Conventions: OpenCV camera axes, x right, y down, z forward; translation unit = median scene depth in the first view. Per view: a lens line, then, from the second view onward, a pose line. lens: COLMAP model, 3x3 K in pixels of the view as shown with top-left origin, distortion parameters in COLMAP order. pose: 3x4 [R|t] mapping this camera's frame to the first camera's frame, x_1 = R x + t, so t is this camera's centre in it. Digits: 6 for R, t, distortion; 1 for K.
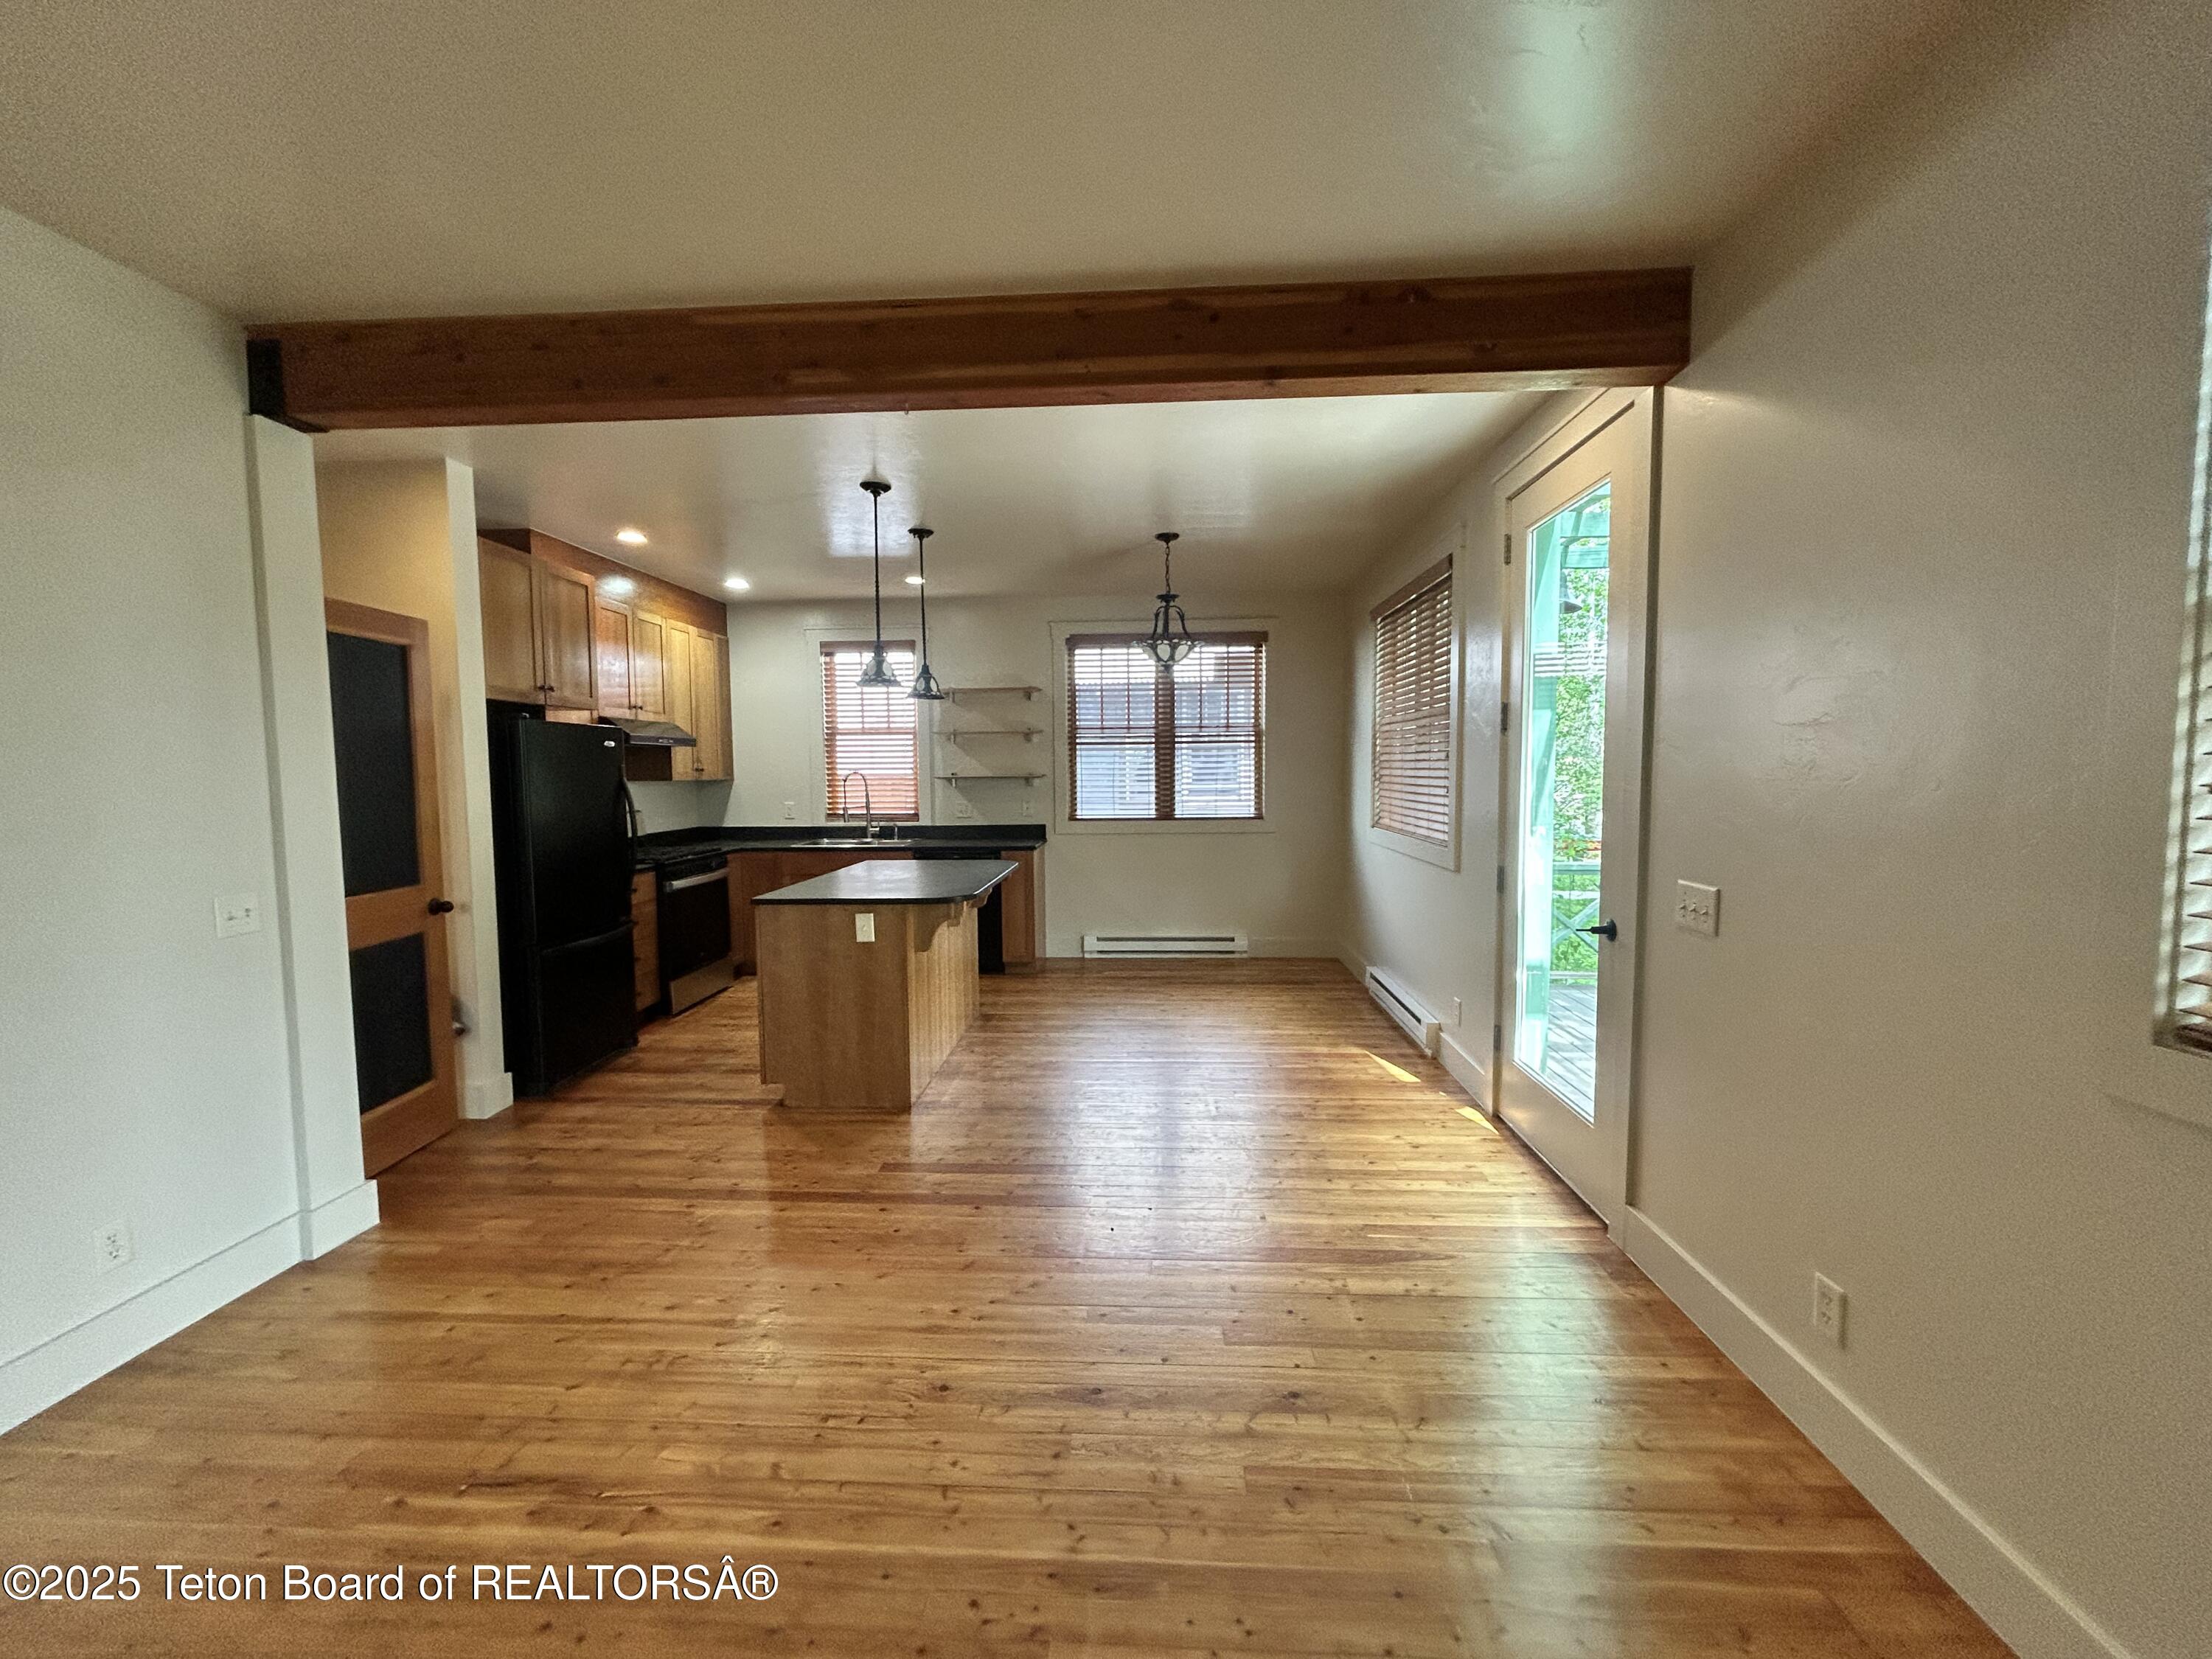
lens RADIAL K [[888.5, 0, 1106.0], [0, 888.5, 829.5], [0, 0, 1]] dist [0.001143, 0.000303]
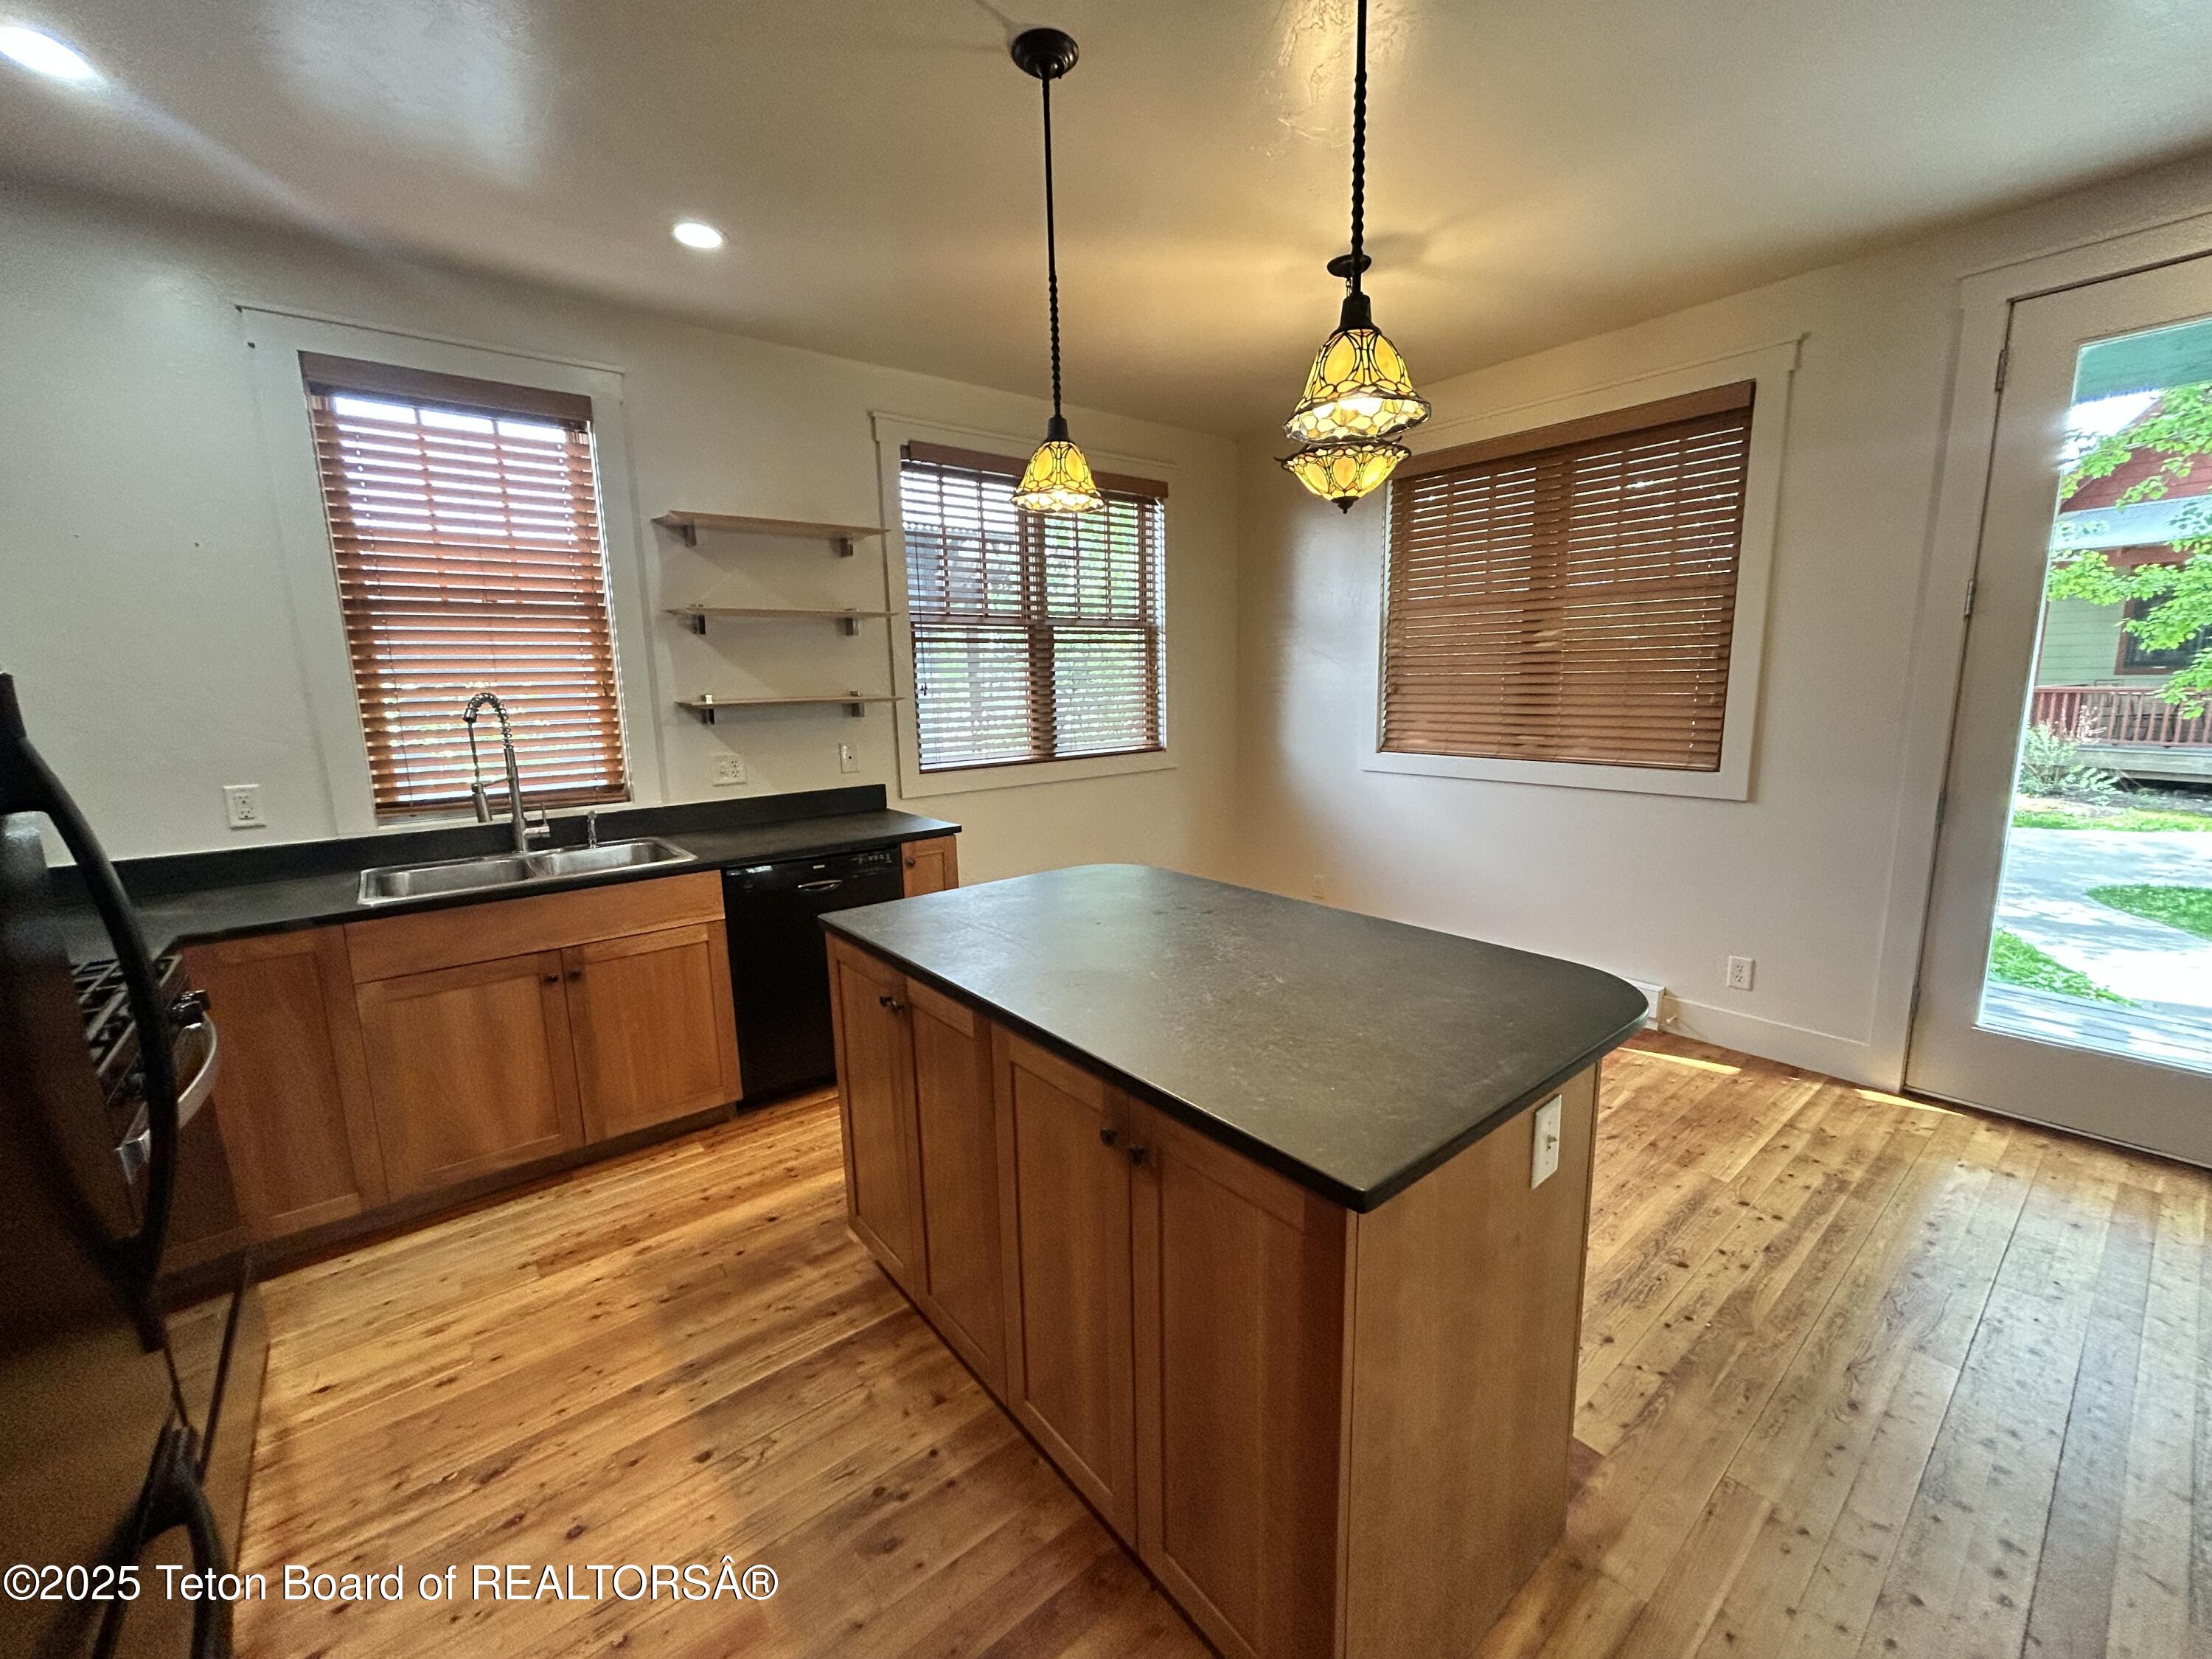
lens RADIAL K [[888.5, 0, 1106.0], [0, 888.5, 829.5], [0, 0, 1]] dist [0.001143, 0.000303]
pose [[0.745438, -0.119135, 0.655842, -0.336055], [0.065326, 0.992219, 0.105988, -0.027639], [-0.663366, -0.036164, 0.747421, 0.484785]]
